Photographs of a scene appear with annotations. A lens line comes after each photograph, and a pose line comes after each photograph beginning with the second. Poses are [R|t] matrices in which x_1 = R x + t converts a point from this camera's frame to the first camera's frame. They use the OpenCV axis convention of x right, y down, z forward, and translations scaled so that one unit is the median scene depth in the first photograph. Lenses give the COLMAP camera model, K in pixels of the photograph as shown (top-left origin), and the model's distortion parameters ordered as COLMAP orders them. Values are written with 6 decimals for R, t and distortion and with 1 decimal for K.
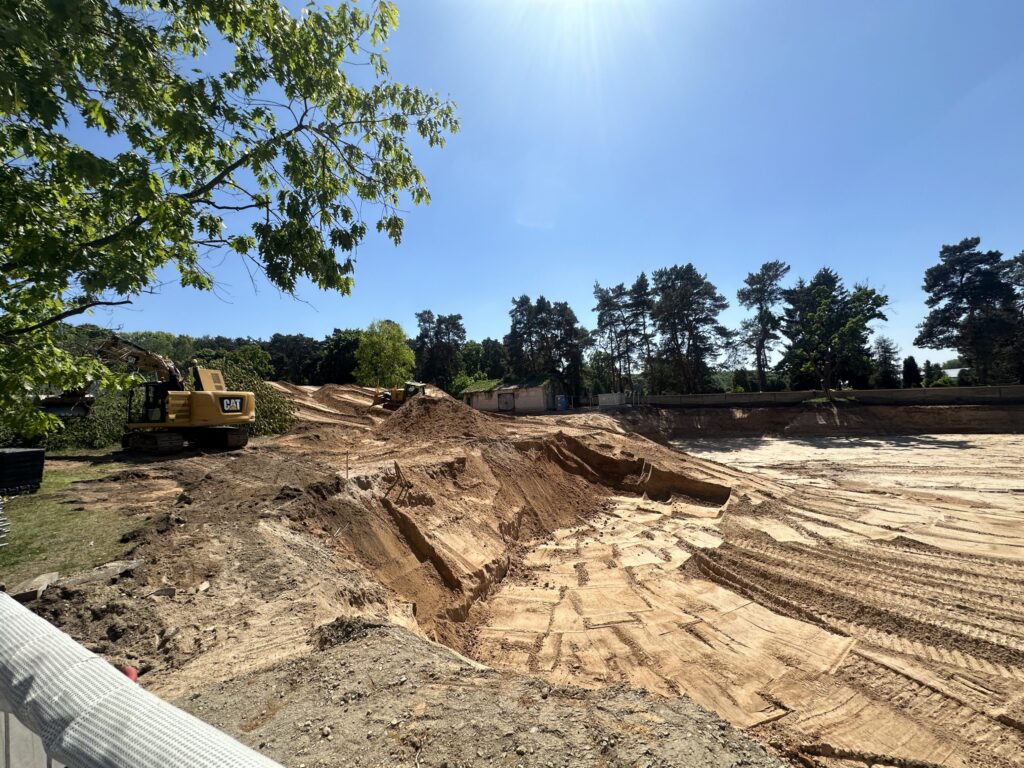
lens RADIAL K [[410.8, 0, 514.4], [0, 410.8, 384.0], [0, 0, 1]] dist [0.001077, 0.000054]
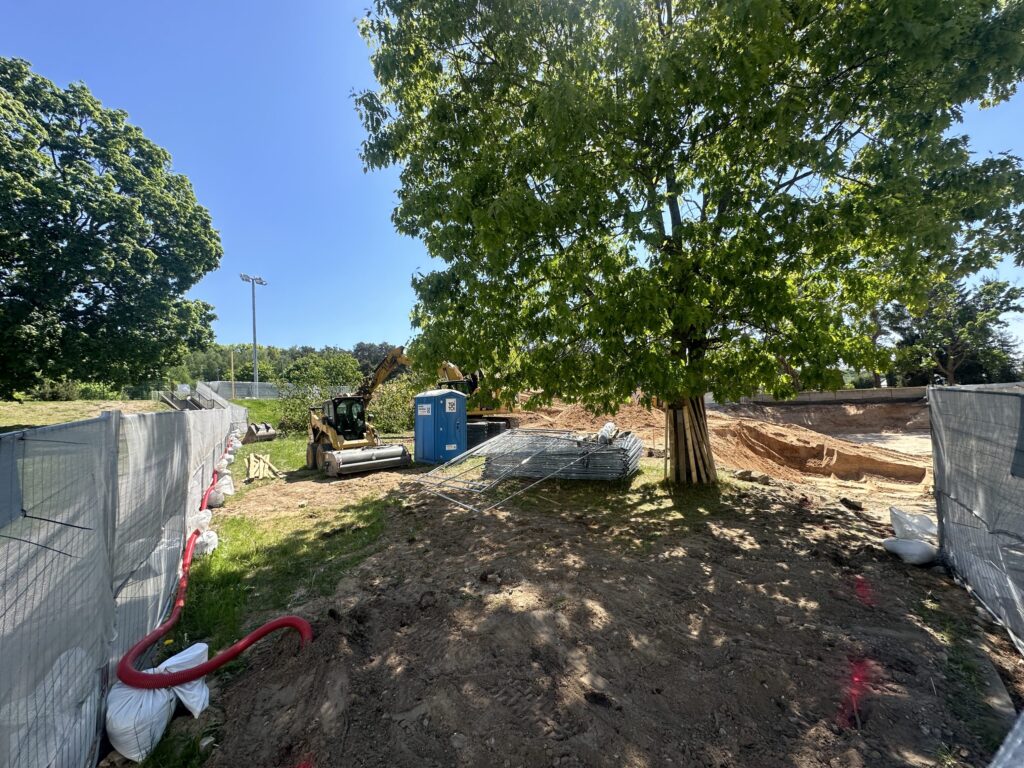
lens RADIAL K [[410.8, 0, 510.0], [0, 410.8, 383.1], [0, 0, 1]] dist [0.001077, 0.000054]
pose [[0.994316, -0.015668, -0.105313, -0.214367], [0.014444, 0.999819, -0.012372, 0.007814], [0.105487, 0.010780, 0.994362, -0.106704]]
